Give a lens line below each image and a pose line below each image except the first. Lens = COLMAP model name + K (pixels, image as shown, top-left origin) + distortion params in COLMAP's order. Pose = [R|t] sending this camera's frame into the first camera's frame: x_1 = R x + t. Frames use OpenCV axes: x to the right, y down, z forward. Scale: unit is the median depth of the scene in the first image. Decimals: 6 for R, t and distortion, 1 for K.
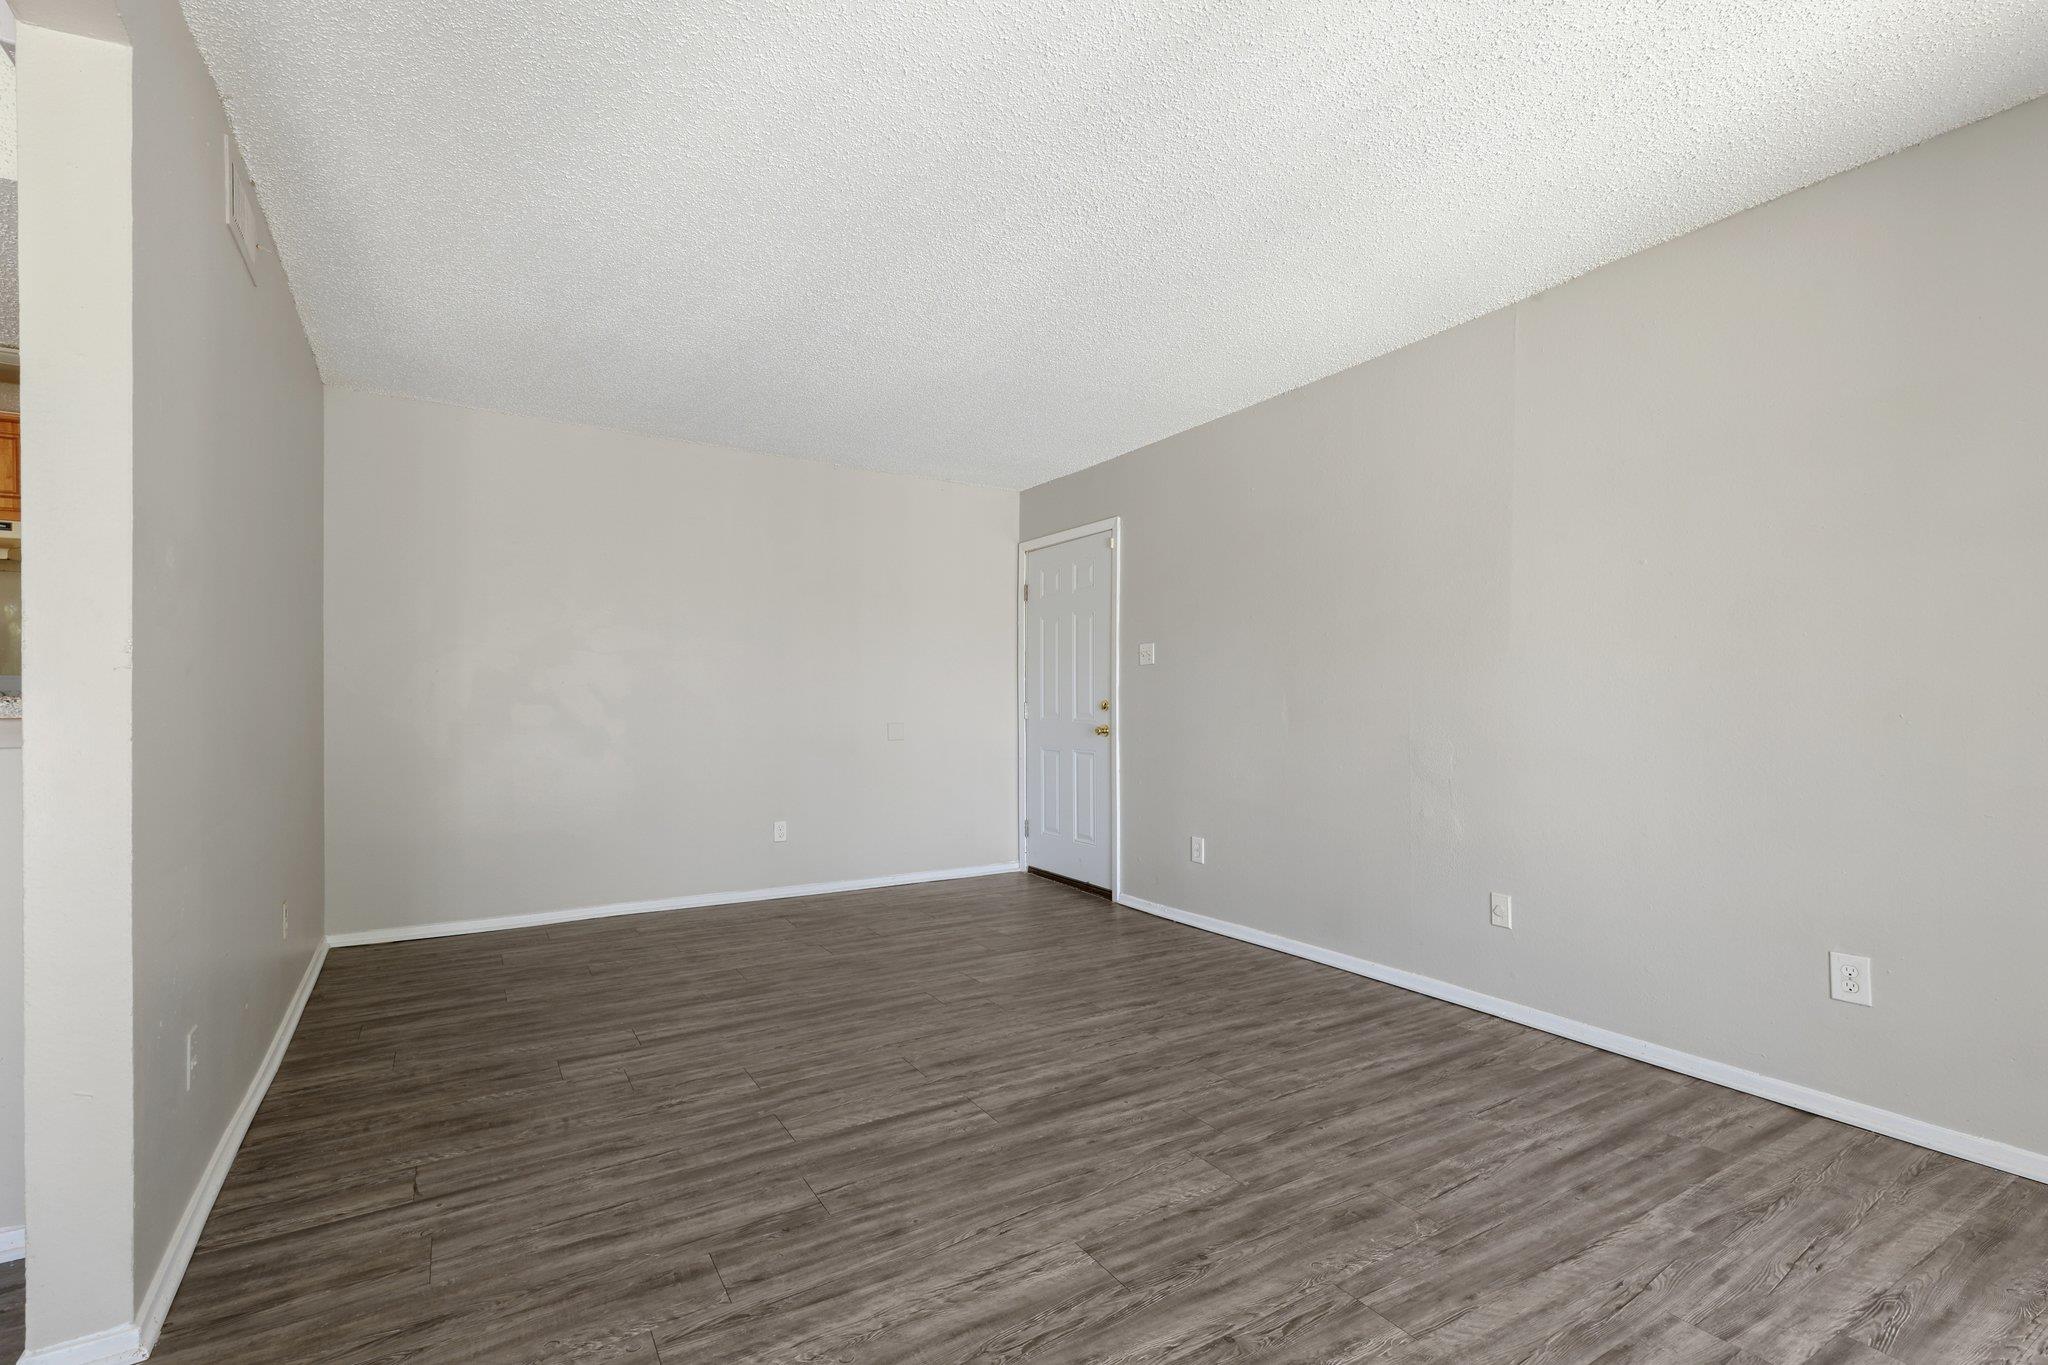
lens RADIAL K [[919.8, 0, 1019.7], [0, 919.8, 699.8], [0, 0, 1]] dist [0.038562, -0.000136]
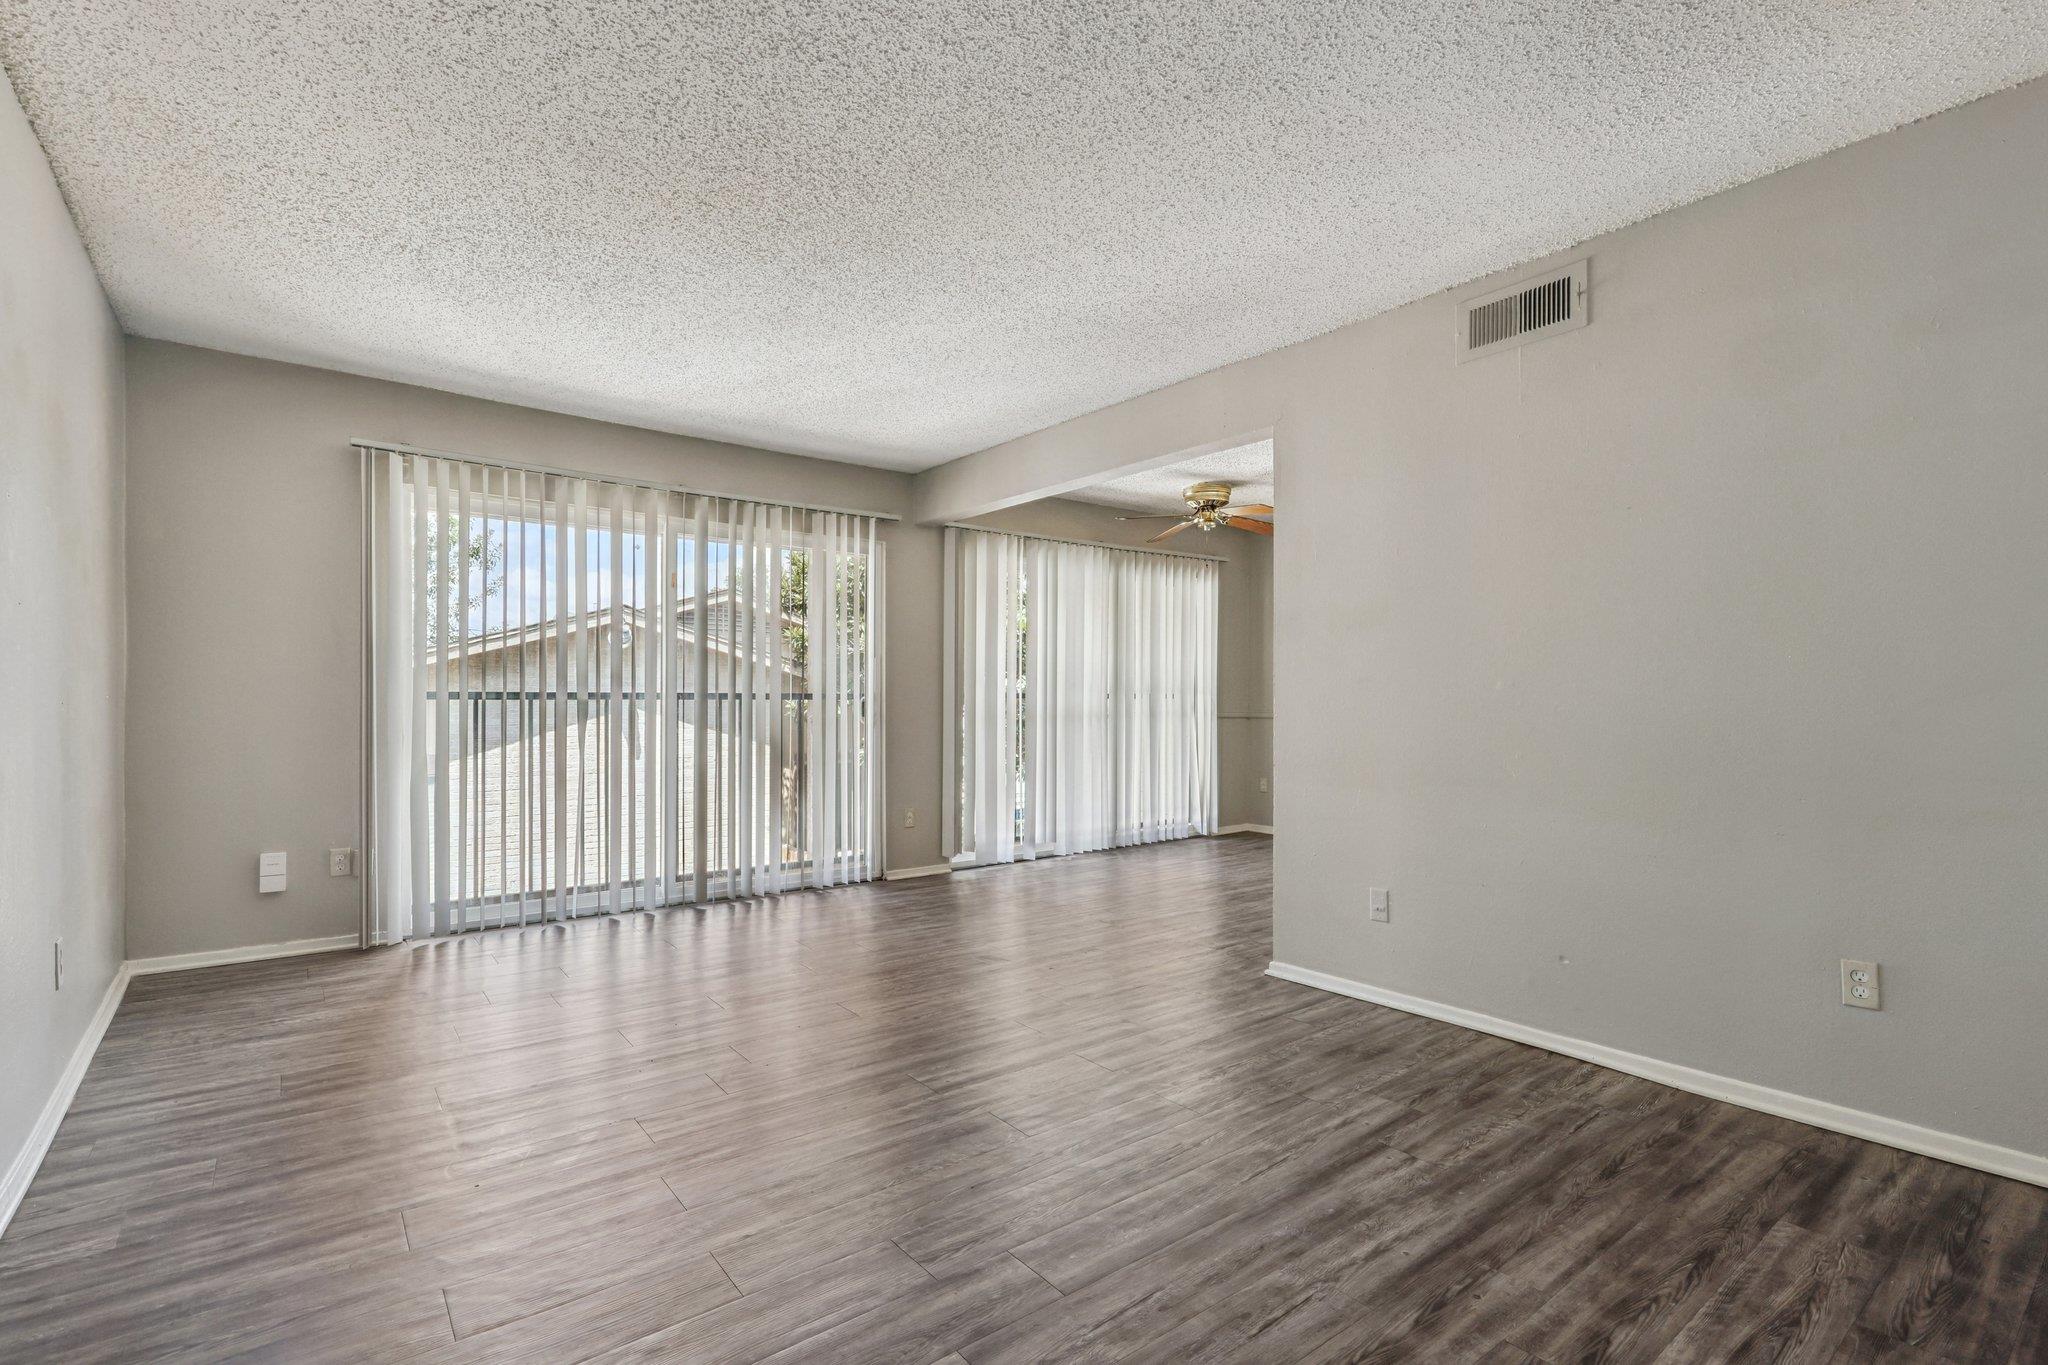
lens RADIAL K [[943.5, 0, 1033.6], [0, 943.5, 706.9], [0, 0, 1]] dist [-0.006229, -0.000427]
pose [[-0.992804, -0.000792, -0.119751, -0.033133], [-0.001065, 0.999997, 0.002218, 0.011553], [0.119749, 0.002329, -0.992801, 1.825714]]
